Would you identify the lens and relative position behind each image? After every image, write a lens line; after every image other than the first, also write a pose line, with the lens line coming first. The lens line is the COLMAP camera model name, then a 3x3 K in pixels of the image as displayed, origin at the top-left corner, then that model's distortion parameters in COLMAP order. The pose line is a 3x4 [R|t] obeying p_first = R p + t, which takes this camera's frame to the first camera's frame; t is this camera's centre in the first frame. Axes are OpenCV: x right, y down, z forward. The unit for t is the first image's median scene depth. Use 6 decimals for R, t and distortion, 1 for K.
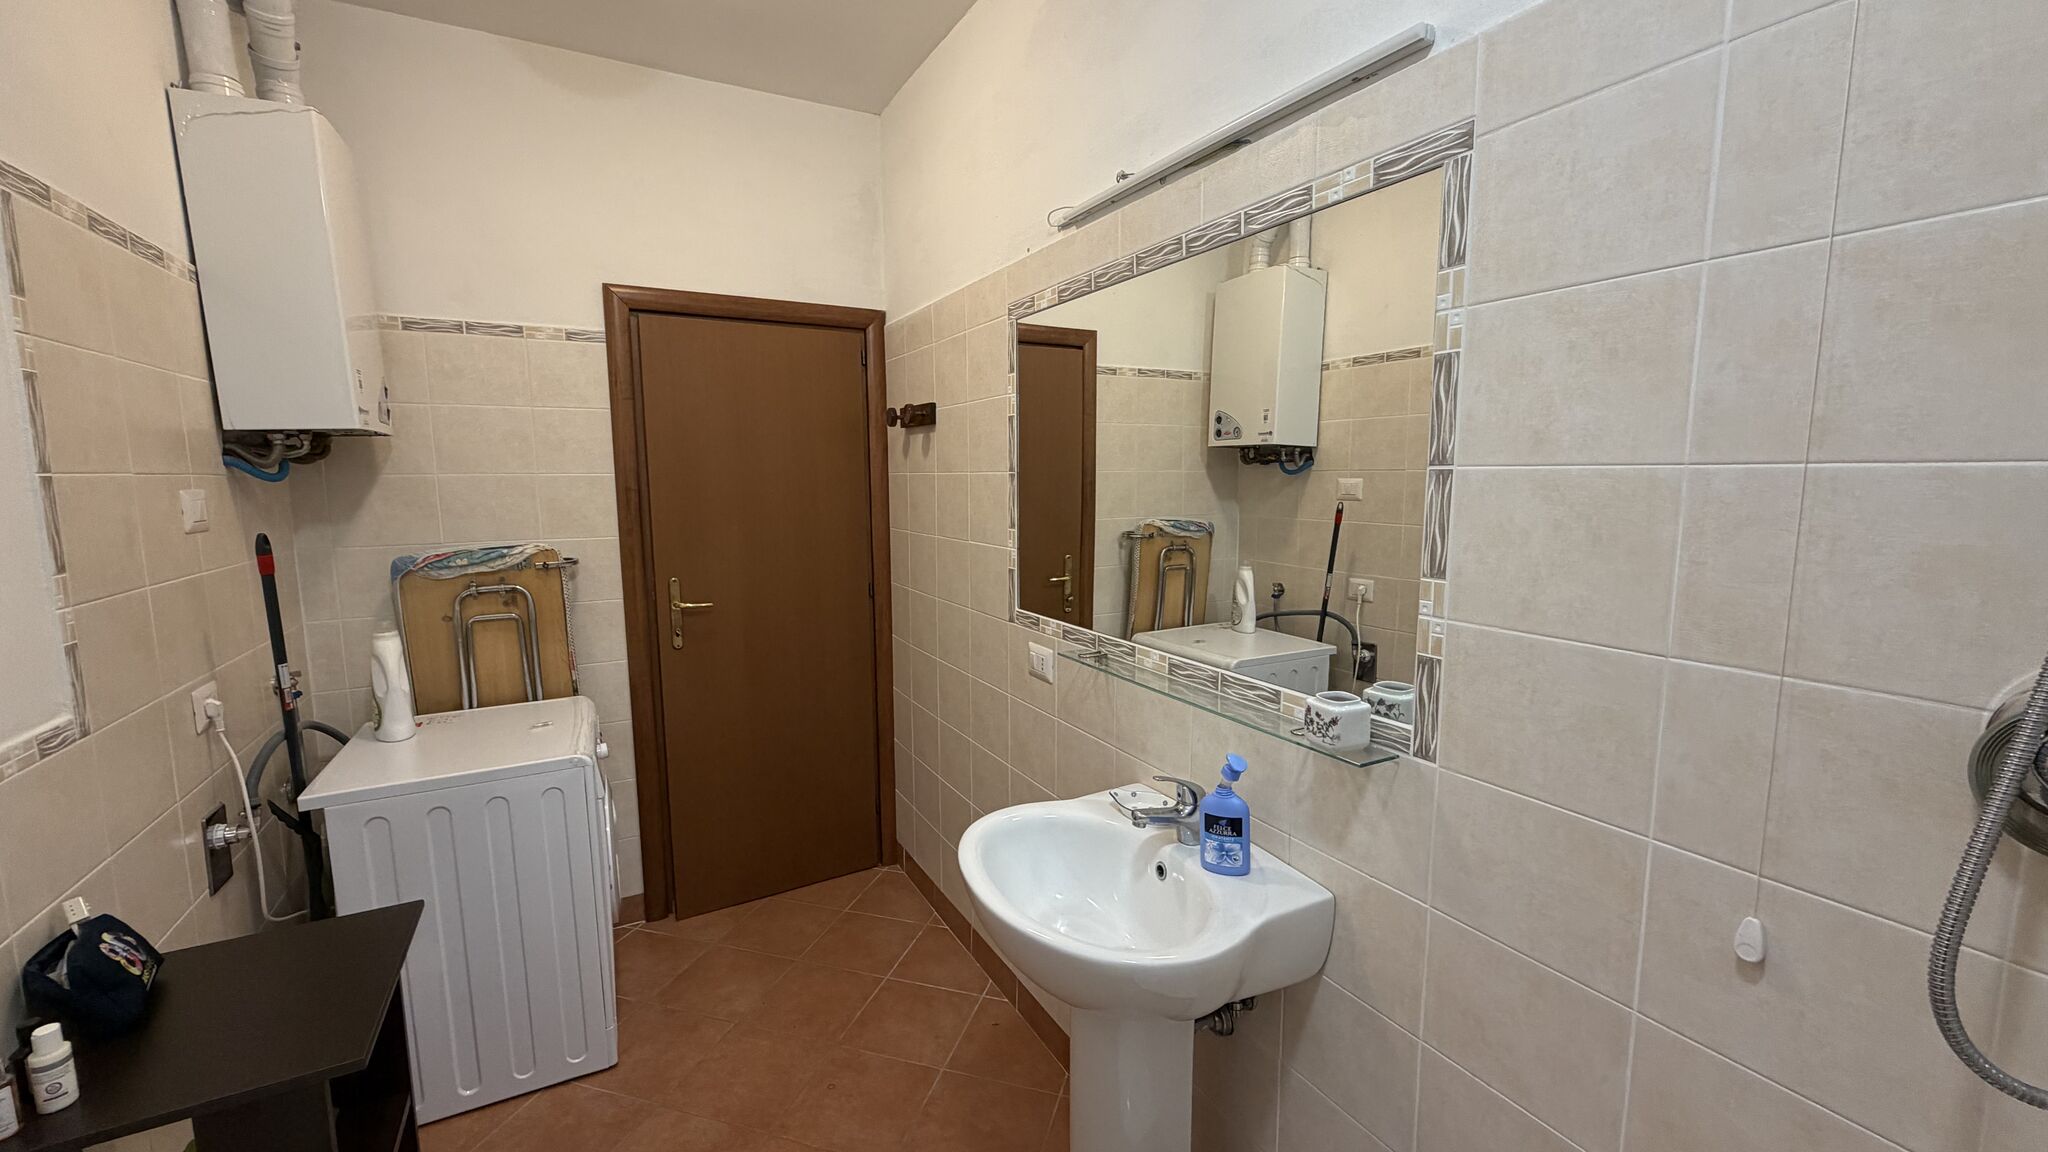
lens RADIAL K [[816.8, 0, 1022.2], [0, 816.8, 579.8], [0, 0, 1]] dist [0.003105, -0.000153]
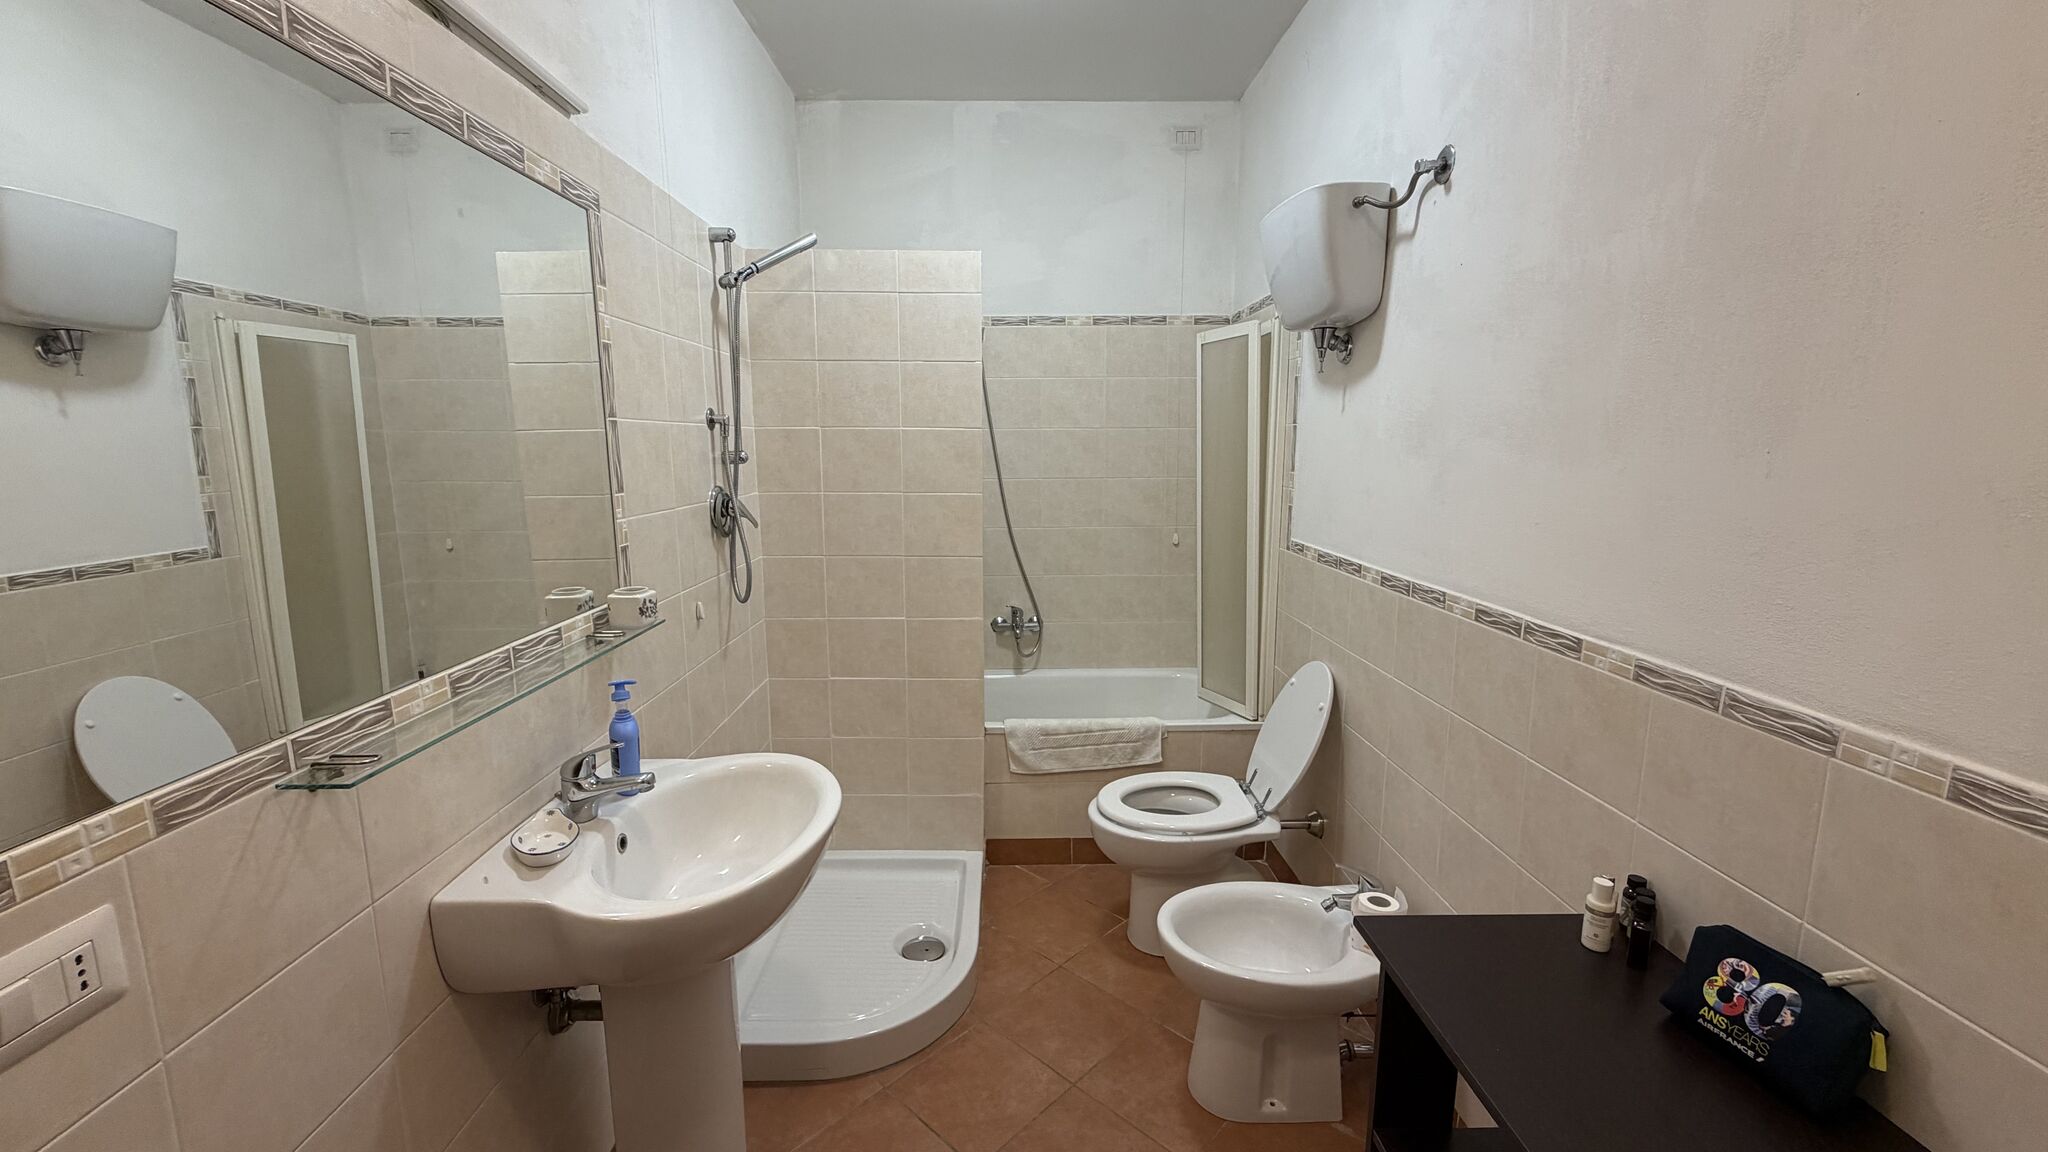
lens RADIAL K [[816.8, 0, 1022.4], [0, 816.8, 568.6], [0, 0, 1]] dist [0.003105, -0.000153]
pose [[-0.887876, -0.062118, 0.455870, -0.590303], [0.069133, 0.961580, 0.265676, -0.150102], [-0.454859, 0.267403, -0.849470, 1.382637]]
